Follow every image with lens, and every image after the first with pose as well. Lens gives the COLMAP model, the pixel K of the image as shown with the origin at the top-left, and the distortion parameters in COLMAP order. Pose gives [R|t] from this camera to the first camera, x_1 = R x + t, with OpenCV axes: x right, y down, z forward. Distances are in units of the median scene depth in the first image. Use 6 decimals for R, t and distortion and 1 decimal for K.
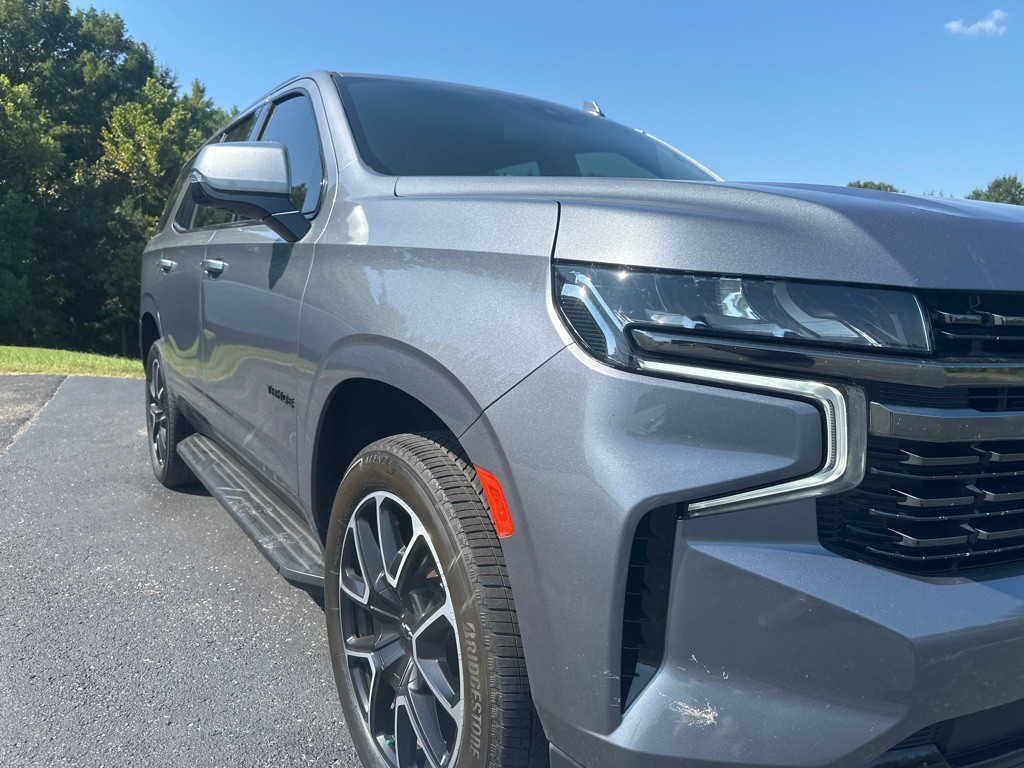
lens RADIAL K [[736.8, 0, 517.9], [0, 736.8, 376.3], [0, 0, 1]] dist [0.046187, -0.049750]
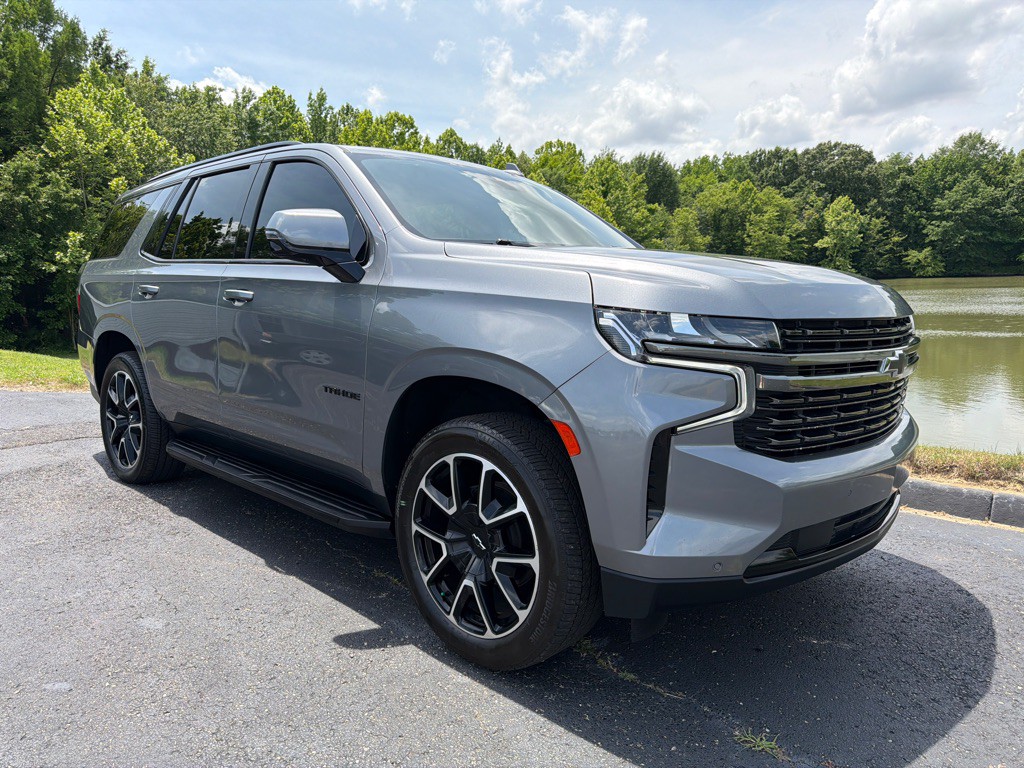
lens RADIAL K [[736.8, 0, 509.0], [0, 736.8, 353.4], [0, 0, 1]] dist [0.046187, -0.049750]
pose [[0.979679, -0.031996, 0.198003, -0.586580], [0.038682, 0.998801, -0.029995, 0.012542], [-0.196806, 0.037045, 0.979742, -0.858668]]
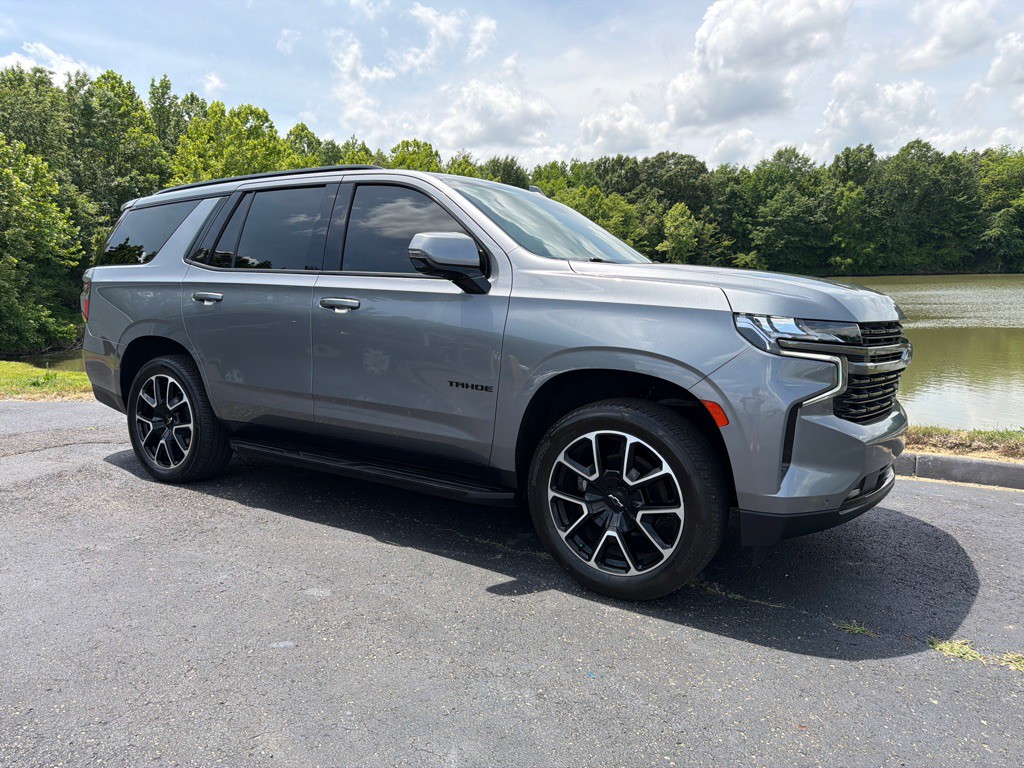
lens RADIAL K [[736.8, 0, 499.2], [0, 736.8, 366.5], [0, 0, 1]] dist [0.046187, -0.049750]
pose [[0.924830, -0.055511, 0.376308, -1.771468], [0.061174, 0.998122, -0.003105, -0.019589], [-0.375429, 0.025892, 0.926490, -1.091956]]
